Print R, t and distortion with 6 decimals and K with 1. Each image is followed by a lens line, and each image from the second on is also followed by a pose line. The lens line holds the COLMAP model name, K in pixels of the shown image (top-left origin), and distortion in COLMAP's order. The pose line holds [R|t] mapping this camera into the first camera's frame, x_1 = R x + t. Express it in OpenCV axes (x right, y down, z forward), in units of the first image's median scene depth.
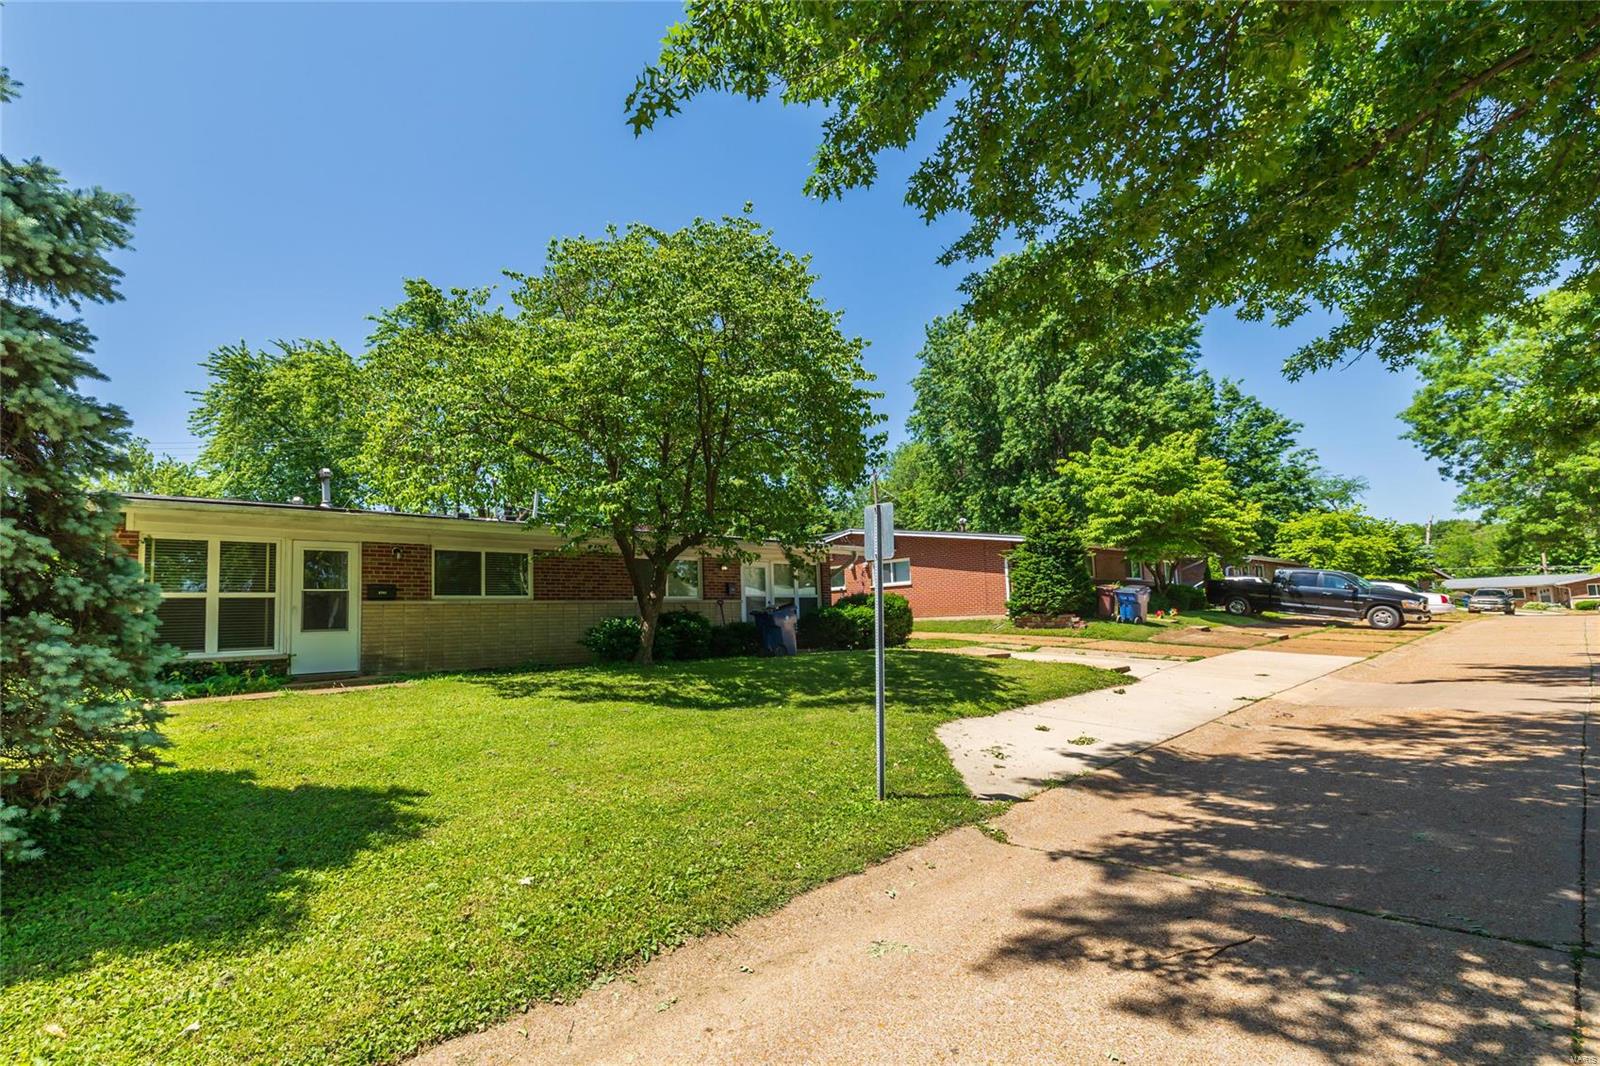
lens RADIAL K [[713.8, 0, 776.0], [0, 713.8, 563.8], [0, 0, 1]] dist [0.000948, 0.003631]
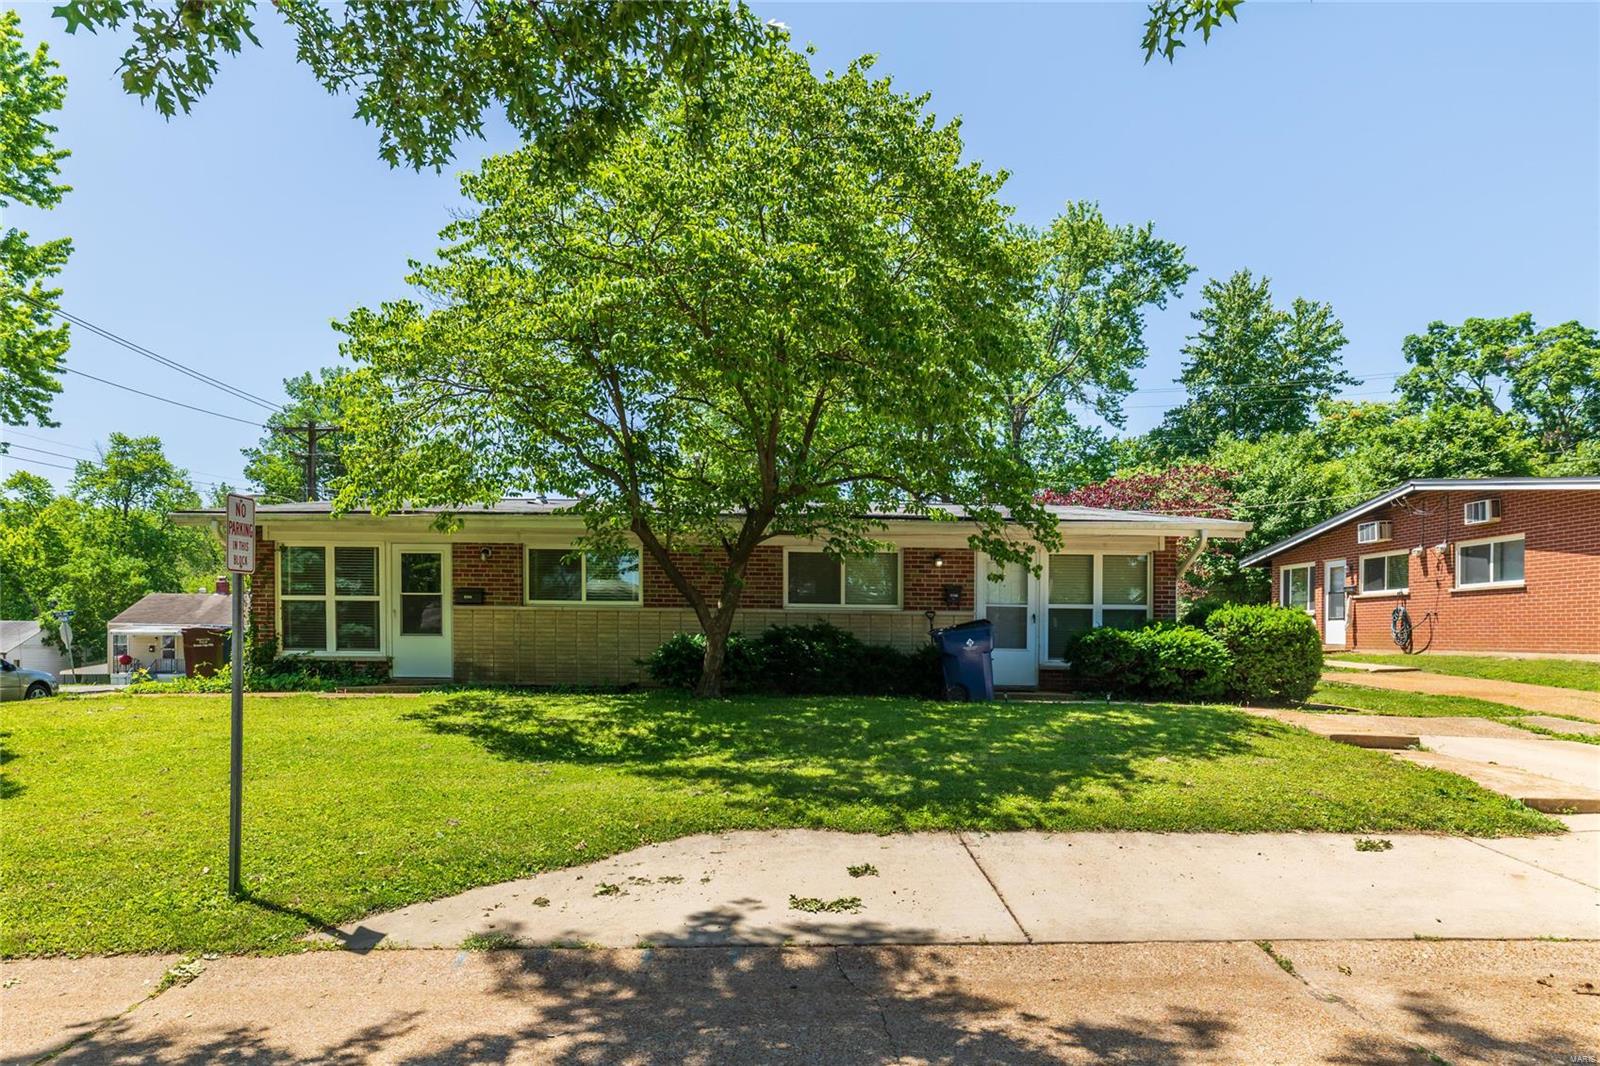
lens RADIAL K [[1005.2, 0, 851.7], [0, 1005.2, 612.7], [0, 0, 1]] dist [0.007606, -0.000499]
pose [[0.739755, 0.023650, -0.672460, 0.435866], [0.019082, 0.998243, 0.056099, -0.001823], [0.672606, -0.054332, 0.738004, 0.227255]]
